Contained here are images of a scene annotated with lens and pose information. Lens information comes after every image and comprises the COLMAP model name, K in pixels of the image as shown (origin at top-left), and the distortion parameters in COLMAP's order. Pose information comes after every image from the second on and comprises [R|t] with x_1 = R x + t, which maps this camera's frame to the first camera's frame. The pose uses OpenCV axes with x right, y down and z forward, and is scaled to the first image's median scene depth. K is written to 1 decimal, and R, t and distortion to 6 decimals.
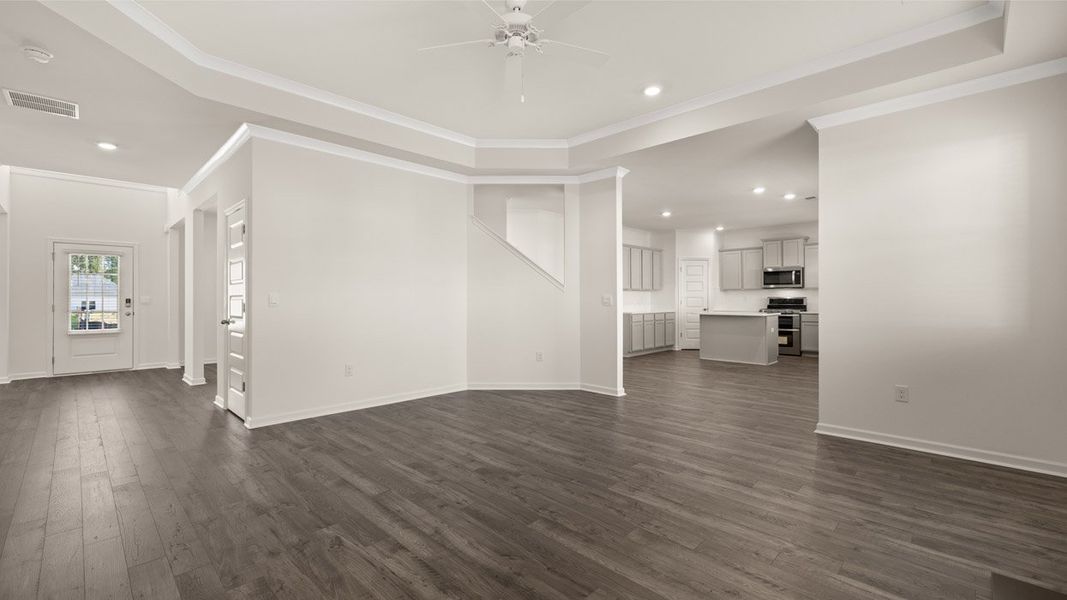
lens RADIAL K [[445.6, 0, 531.6], [0, 445.6, 298.3], [0, 0, 1]] dist [-0.000403, 0.000021]
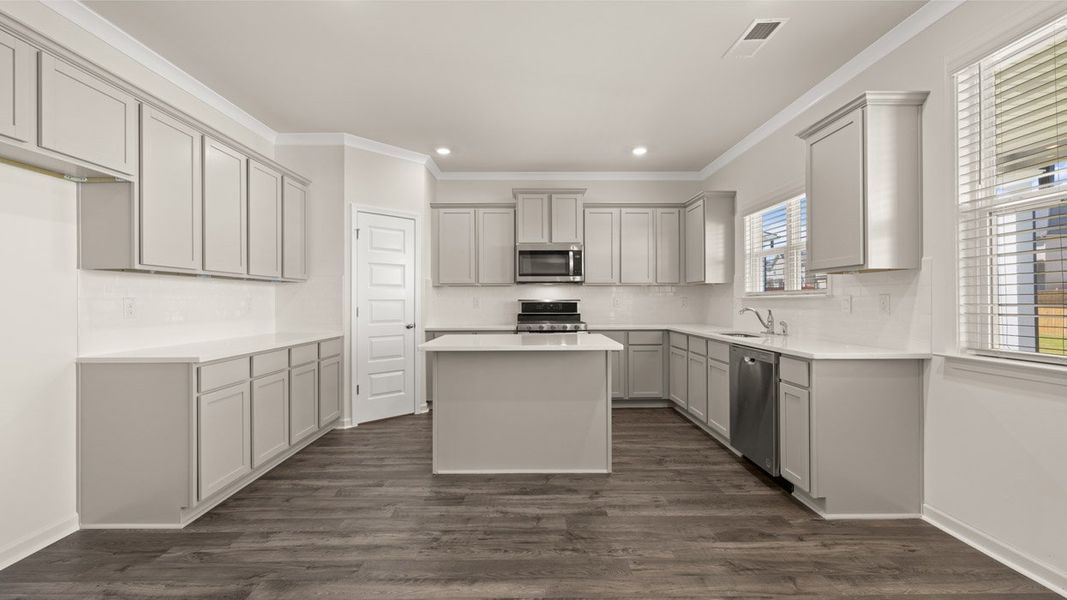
lens RADIAL K [[445.6, 0, 531.6], [0, 445.6, 298.3], [0, 0, 1]] dist [-0.000403, 0.000021]
pose [[0.704713, 0.003238, 0.709486, 0.165134], [0.001492, 0.999981, -0.006046, -0.000945], [-0.709491, 0.005319, 0.704694, 0.630363]]
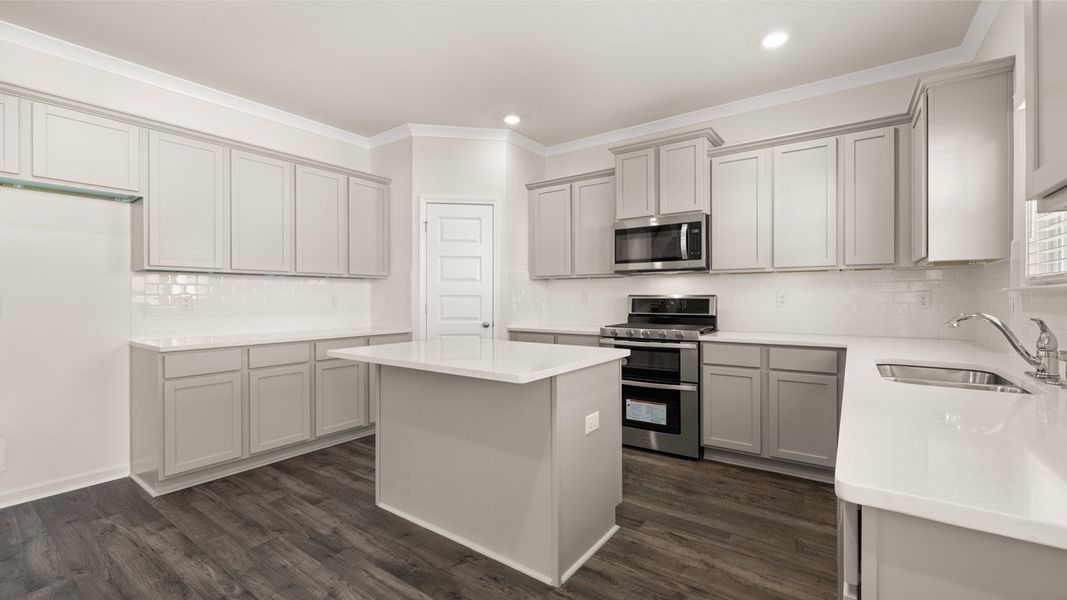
lens RADIAL K [[445.6, 0, 531.6], [0, 445.6, 298.3], [0, 0, 1]] dist [-0.000403, 0.000021]
pose [[0.988635, -0.000809, 0.150336, 0.393255], [0.000527, 0.999998, 0.001917, -0.000457], [-0.150337, -0.001816, 0.988633, 0.630962]]
